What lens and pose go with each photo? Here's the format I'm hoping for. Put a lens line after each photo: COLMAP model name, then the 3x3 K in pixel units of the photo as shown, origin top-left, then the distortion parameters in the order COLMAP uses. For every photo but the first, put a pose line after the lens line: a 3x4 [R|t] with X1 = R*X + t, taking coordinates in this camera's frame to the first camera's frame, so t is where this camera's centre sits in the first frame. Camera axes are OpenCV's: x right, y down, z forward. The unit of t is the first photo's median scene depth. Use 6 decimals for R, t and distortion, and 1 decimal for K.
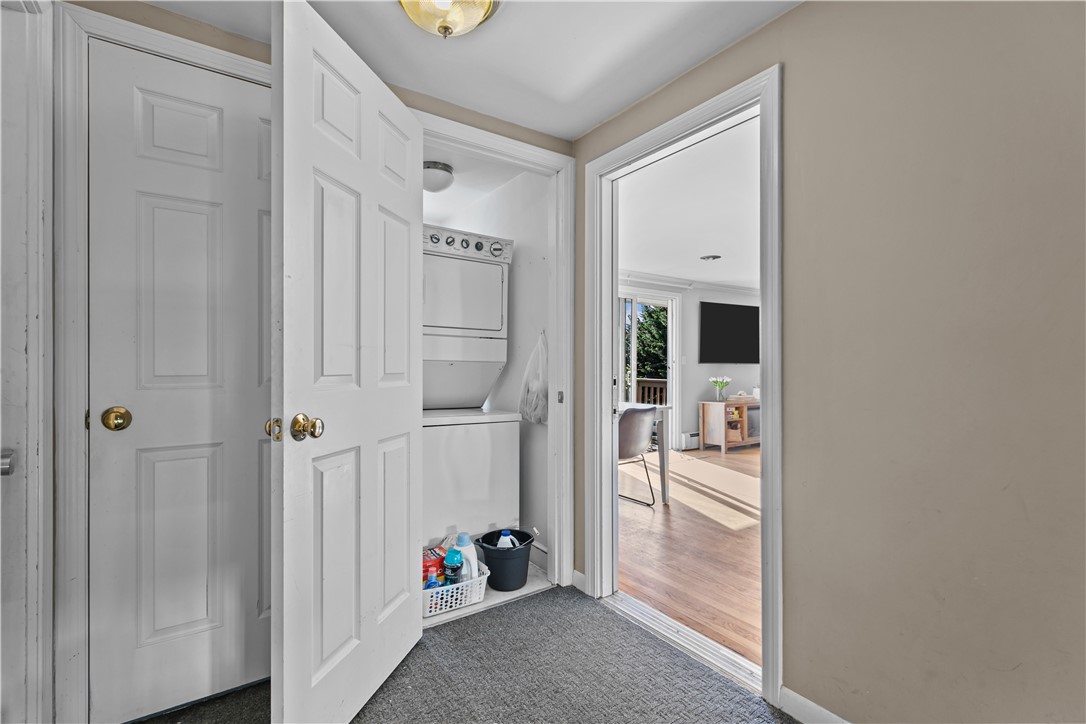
lens RADIAL K [[491.4, 0, 538.2], [0, 491.4, 366.5], [0, 0, 1]] dist [-0.003315, -0.000347]
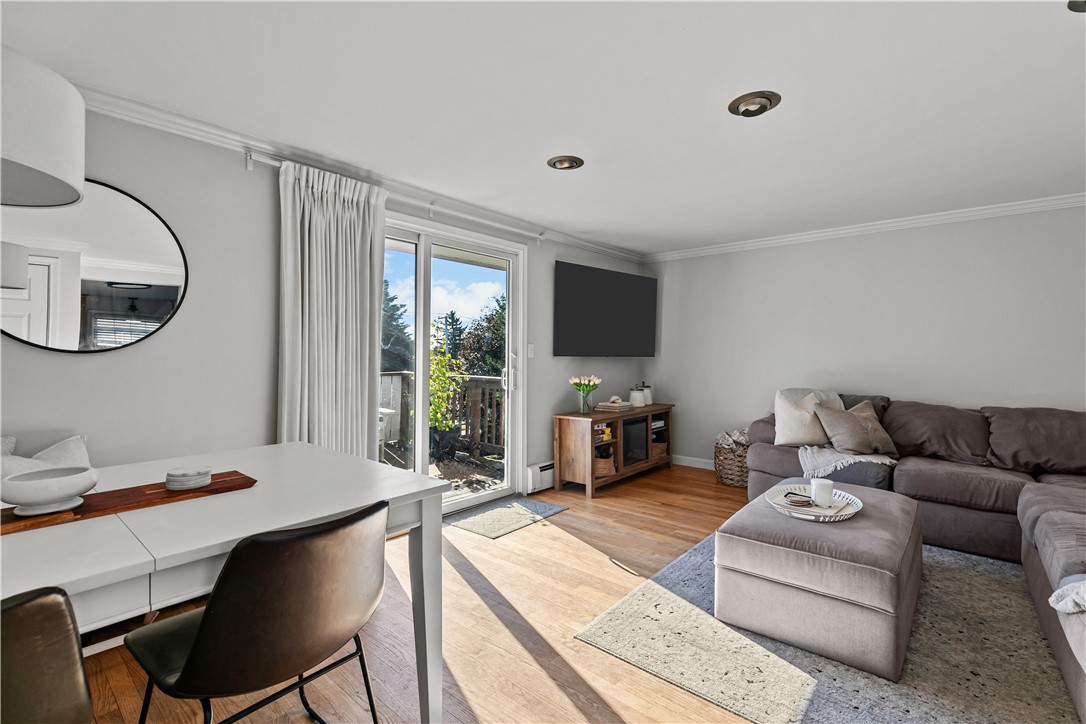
lens RADIAL K [[491.4, 0, 546.4], [0, 491.4, 357.1], [0, 0, 1]] dist [-0.003315, -0.000347]
pose [[0.964565, 0.000143, 0.263843, 0.149260], [-0.002602, 0.999956, 0.008967, -0.011156], [-0.263831, -0.009336, 0.964524, 0.385837]]
